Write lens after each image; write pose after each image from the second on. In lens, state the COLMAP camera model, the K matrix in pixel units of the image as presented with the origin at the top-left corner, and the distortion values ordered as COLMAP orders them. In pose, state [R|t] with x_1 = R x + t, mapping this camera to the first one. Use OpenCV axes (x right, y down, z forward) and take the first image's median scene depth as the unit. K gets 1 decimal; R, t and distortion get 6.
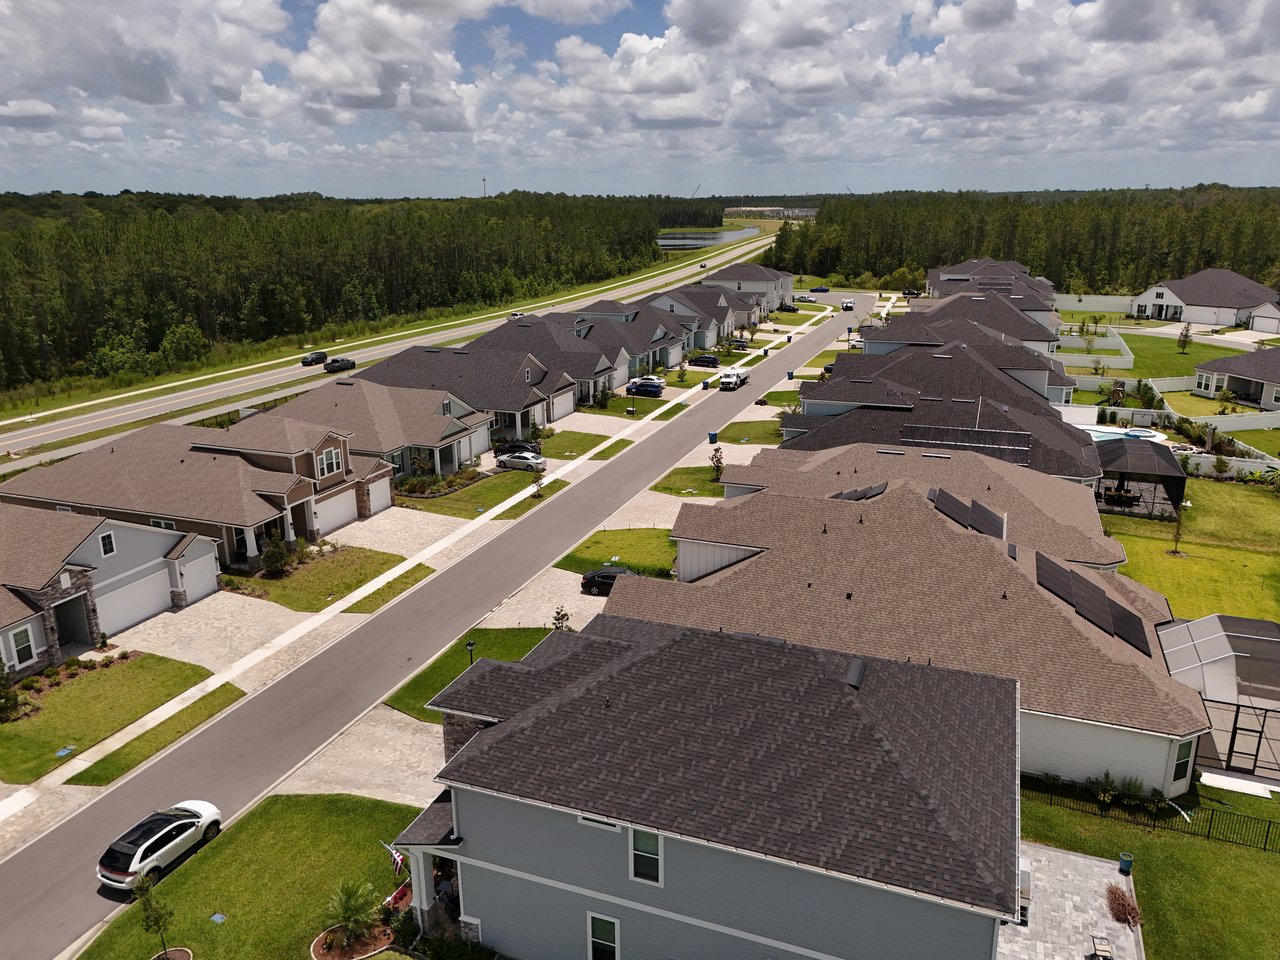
lens RADIAL K [[951.5, 0, 640.0], [0, 951.5, 480.0], [0, 0, 1]] dist [0.063473, -0.055472]
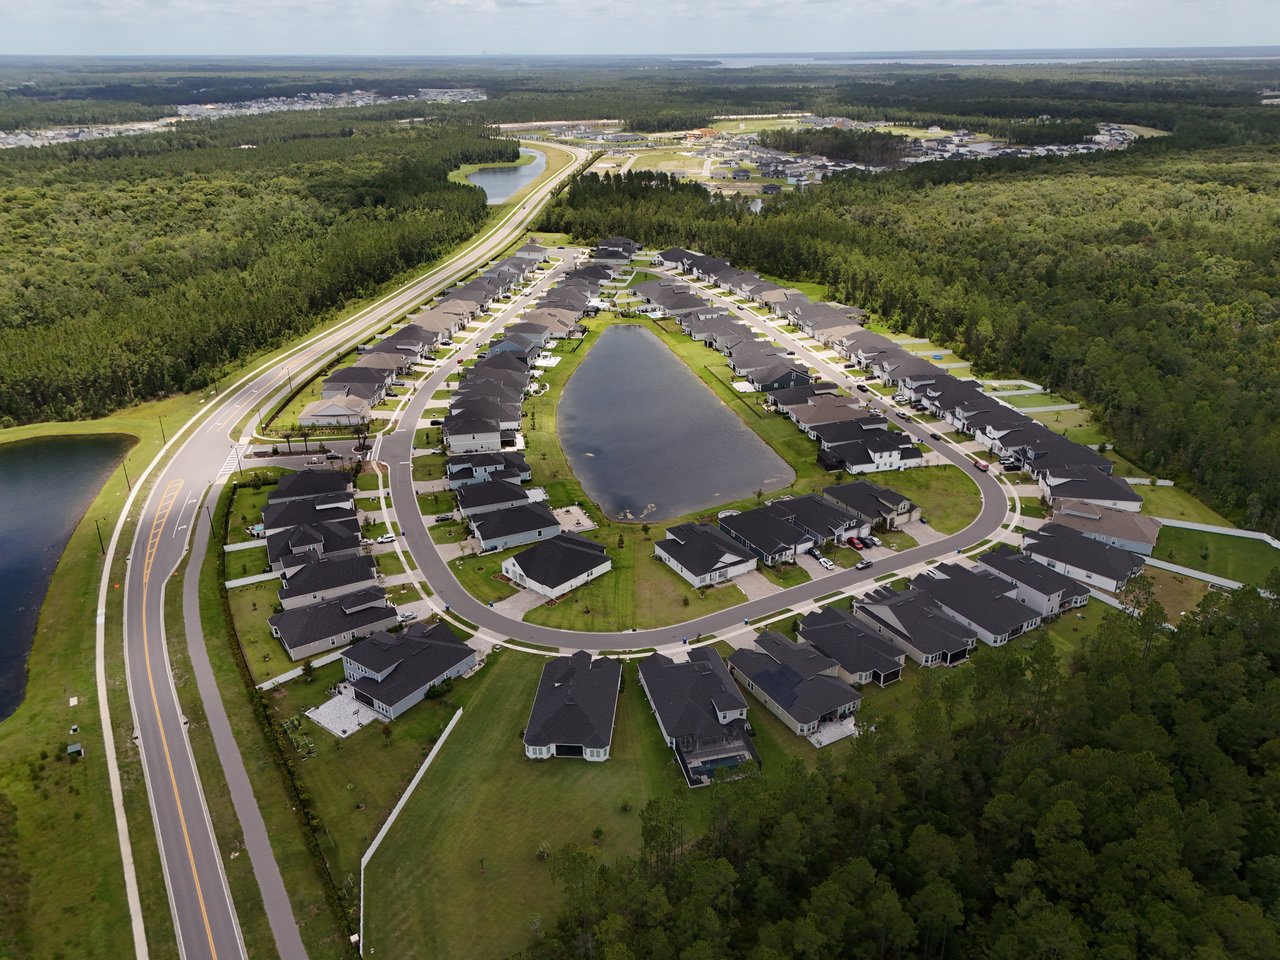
lens RADIAL K [[951.5, 0, 640.0], [0, 951.5, 480.0], [0, 0, 1]] dist [0.063473, -0.055472]
pose [[0.980059, -0.078385, 0.182595, -0.252623], [0.053040, 0.988761, 0.139777, 0.147263], [-0.191499, -0.127305, 0.973202, -3.334595]]
